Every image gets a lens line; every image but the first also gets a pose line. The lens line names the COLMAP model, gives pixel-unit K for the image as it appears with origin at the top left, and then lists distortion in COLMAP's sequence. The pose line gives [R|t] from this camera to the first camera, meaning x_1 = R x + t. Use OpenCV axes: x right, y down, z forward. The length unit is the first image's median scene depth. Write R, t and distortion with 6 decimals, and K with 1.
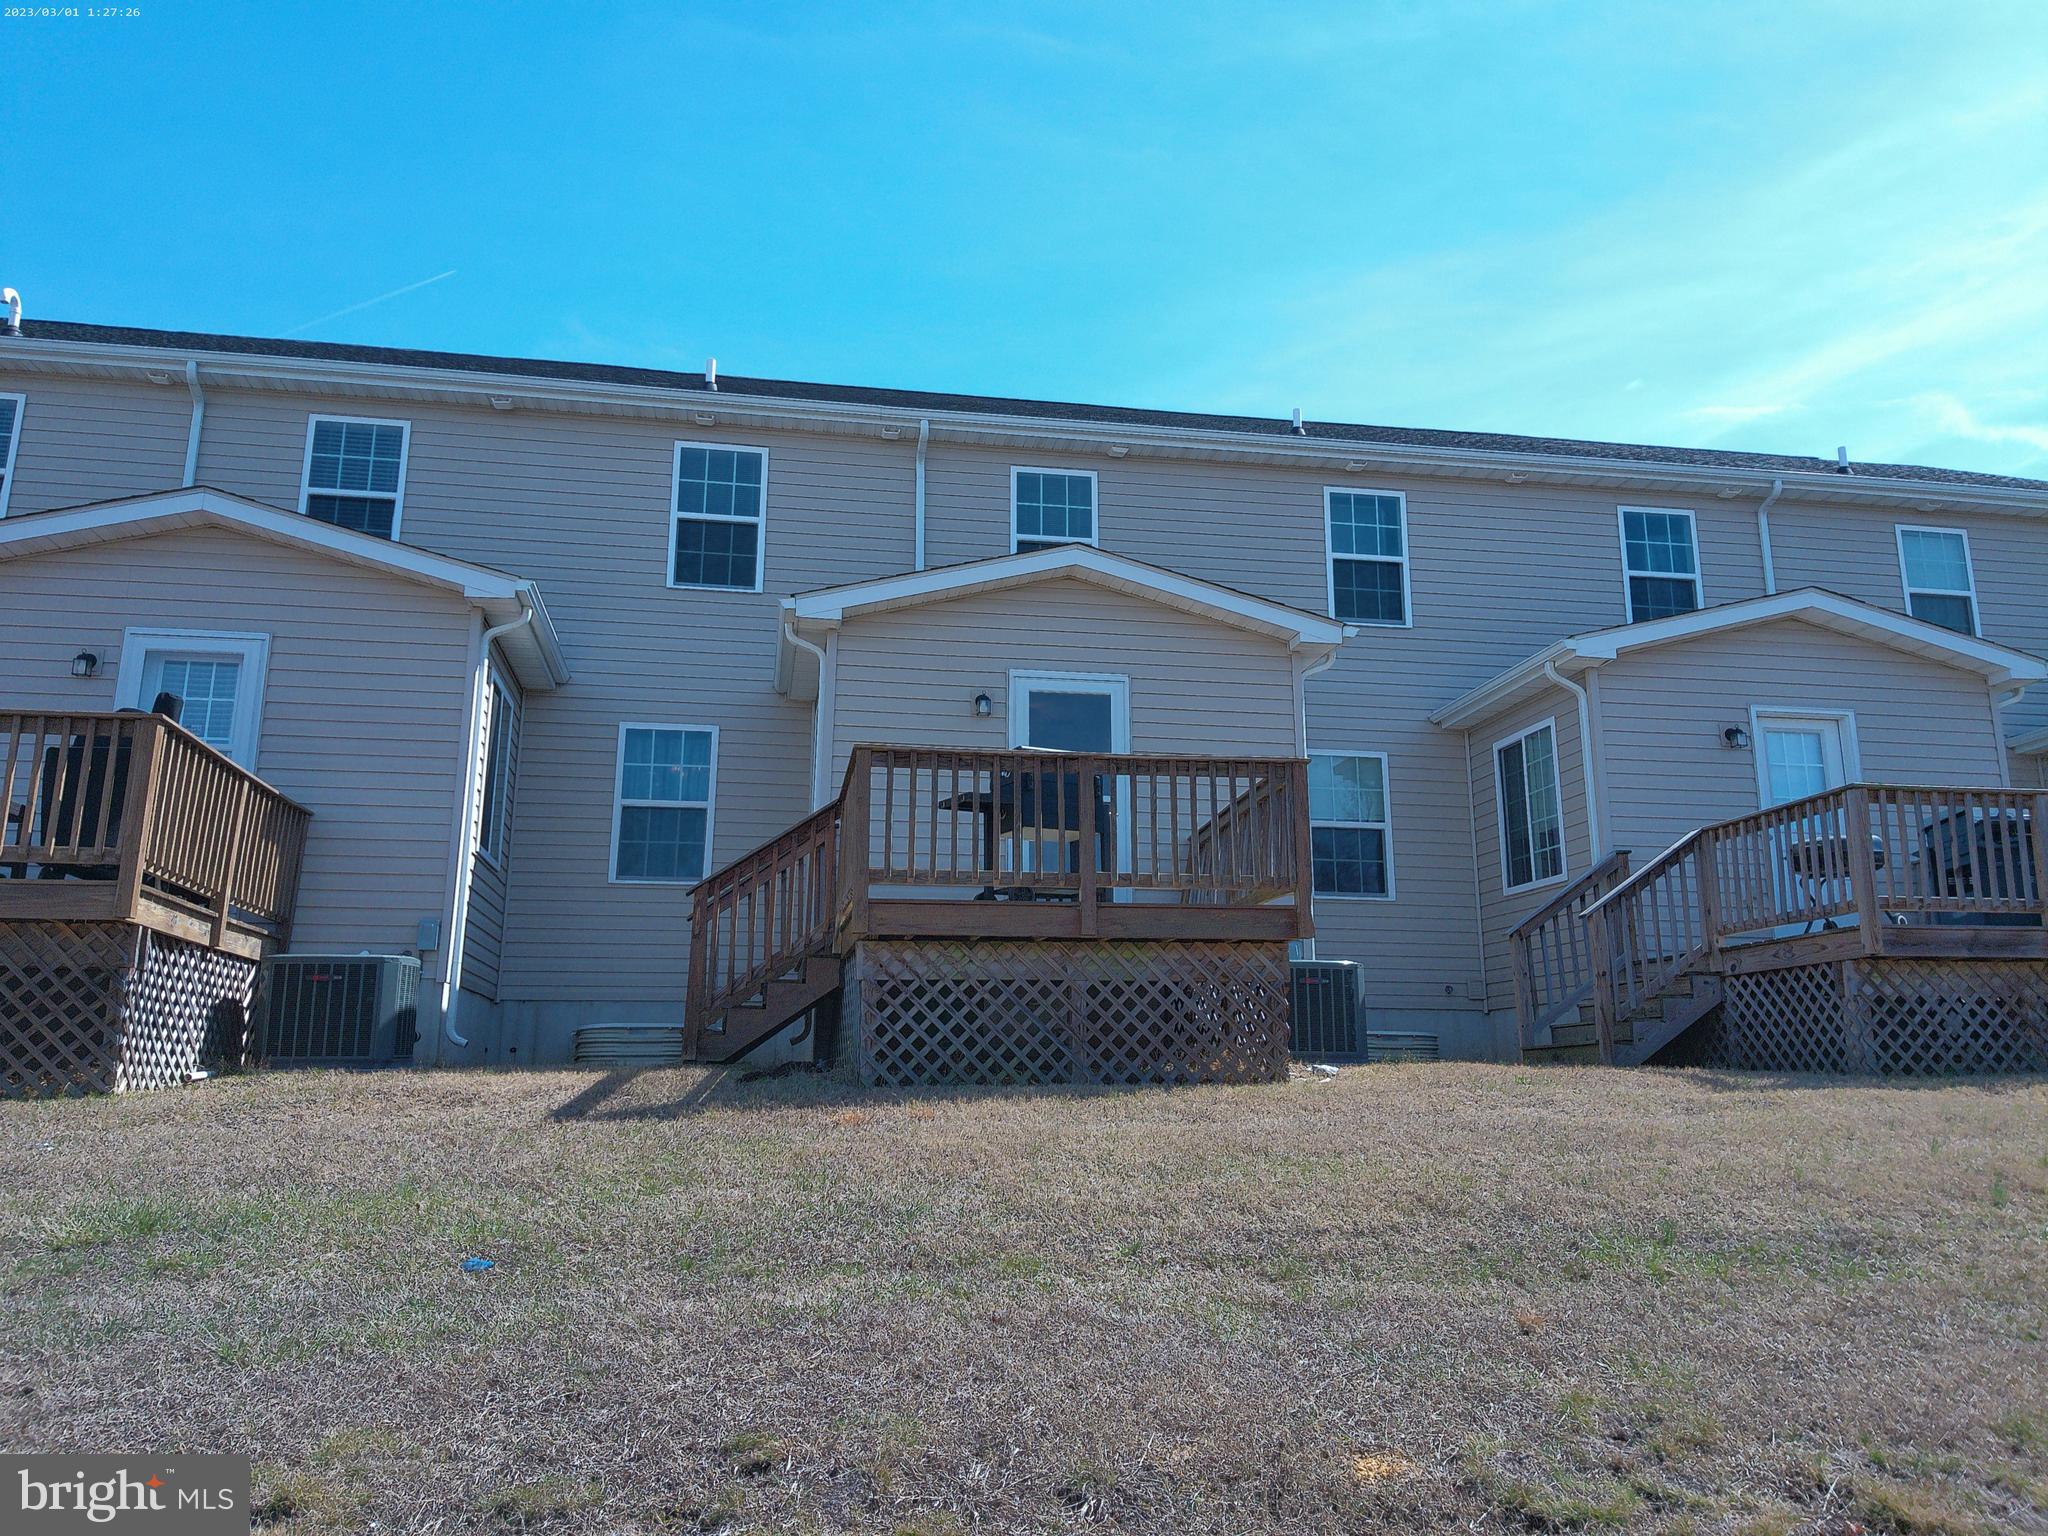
lens RADIAL K [[1463.3, 0, 1024.0], [0, 1463.3, 768.0], [0, 0, 1]] dist [0.001509, 0.000408]
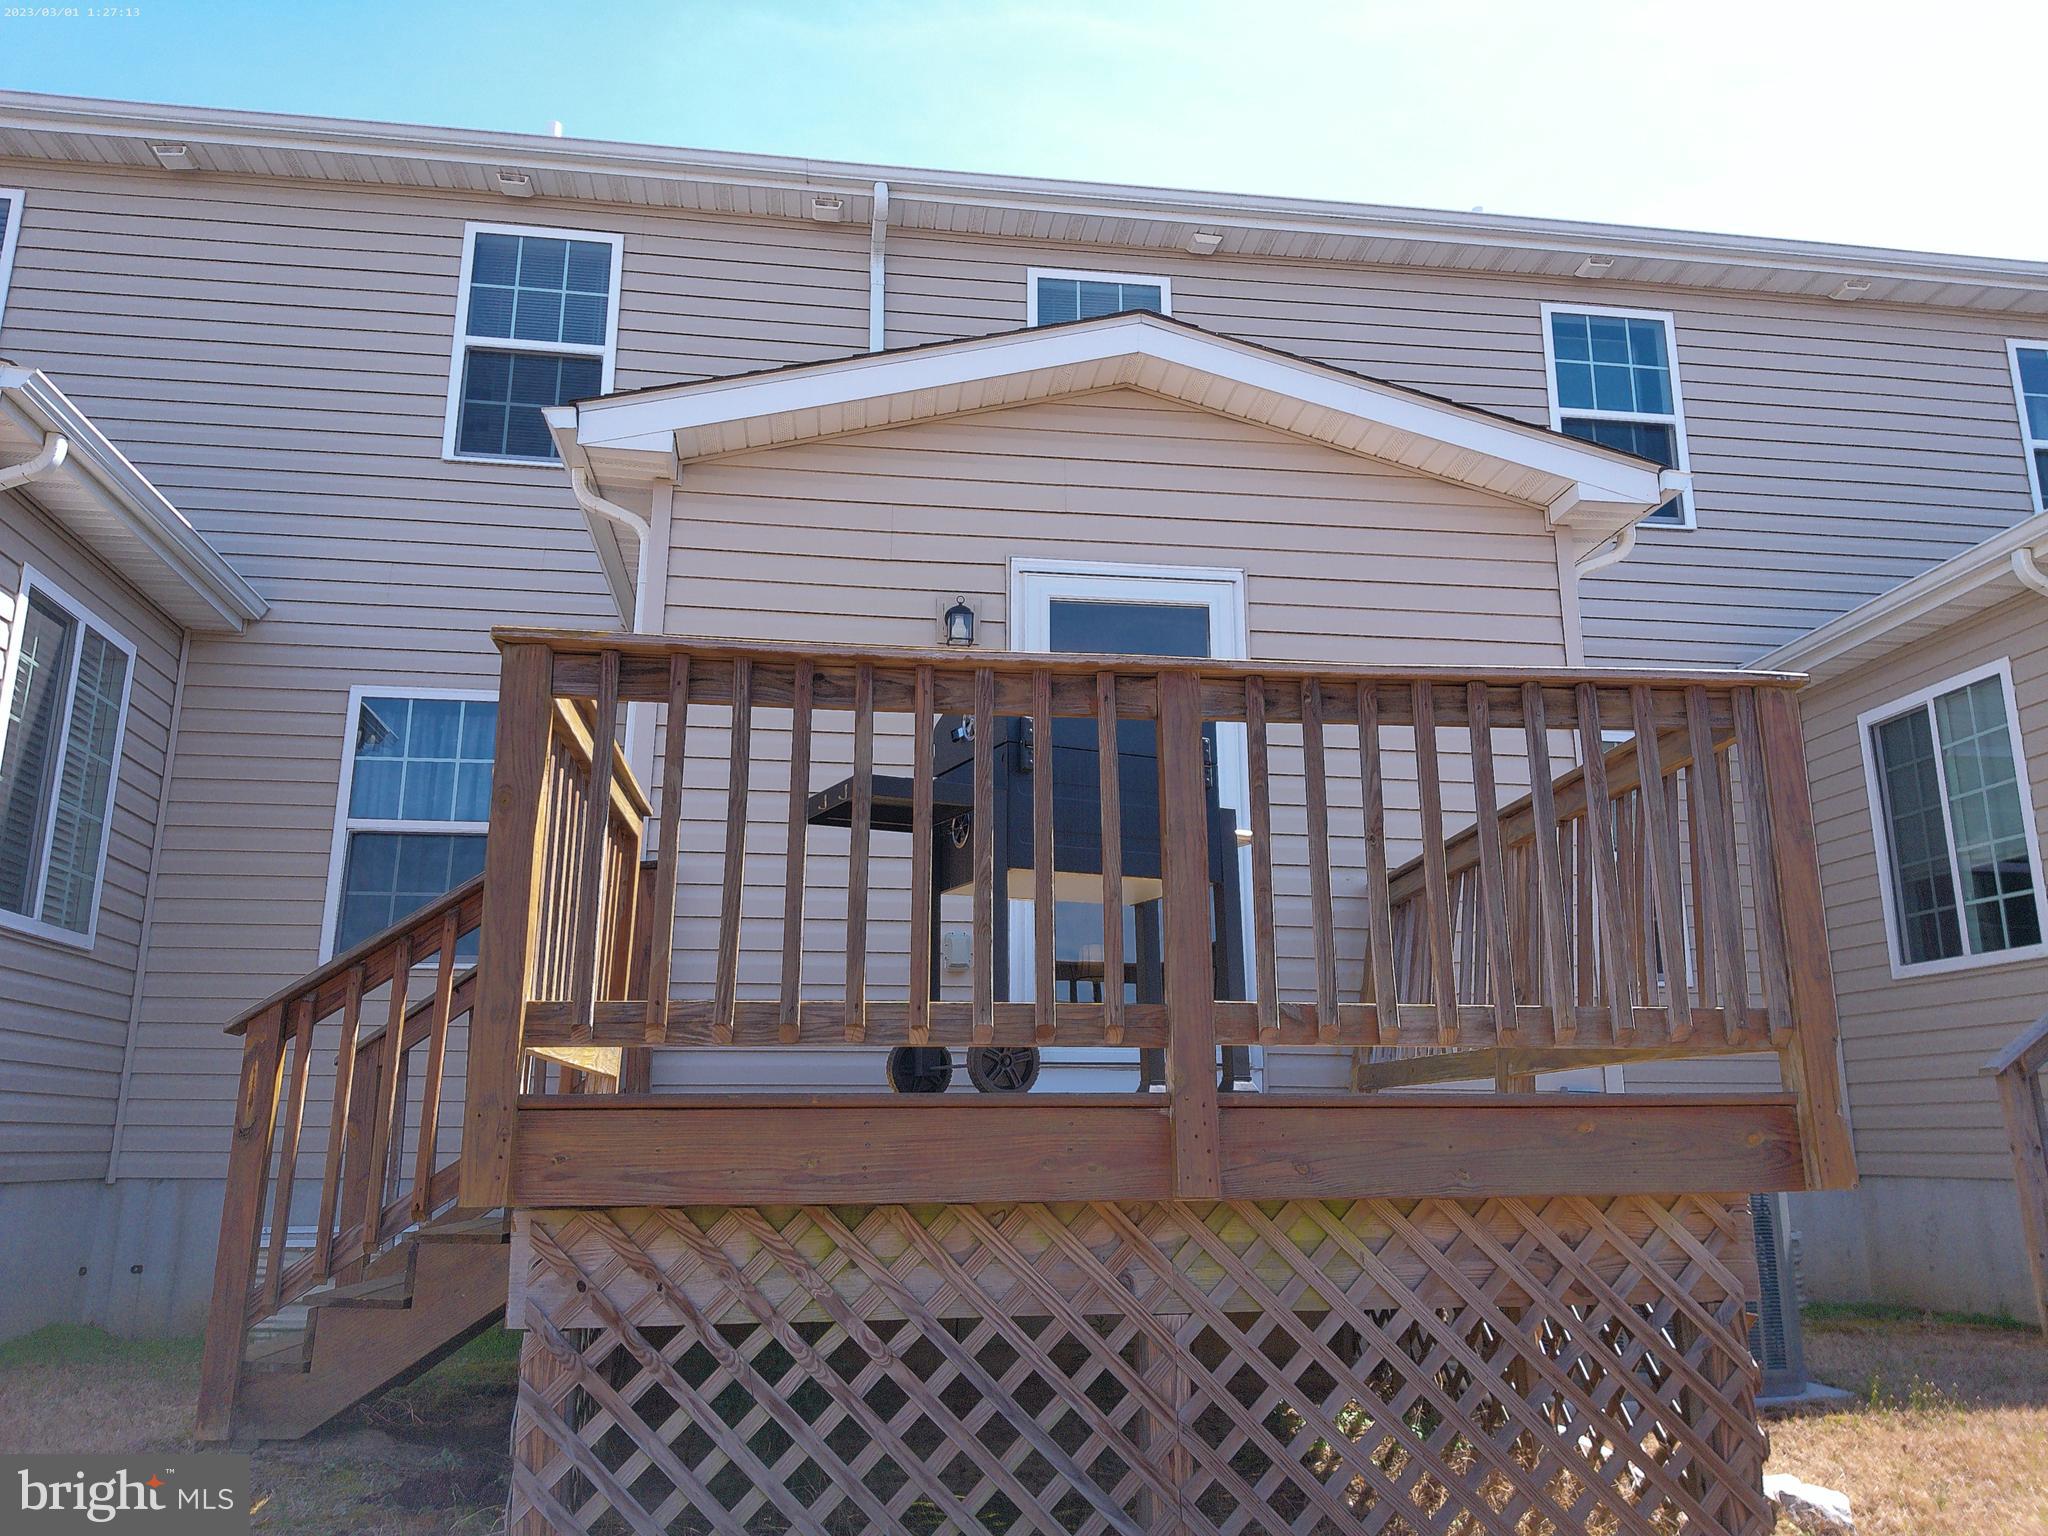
lens RADIAL K [[1491.2, 0, 999.5], [0, 1491.2, 709.7], [0, 0, 1]] dist [-0.003978, -0.006445]
pose [[0.998423, -0.010816, -0.055084, 0.017898], [0.007522, 0.998191, -0.059654, 0.021900], [0.055630, 0.059146, 0.996698, 0.610018]]
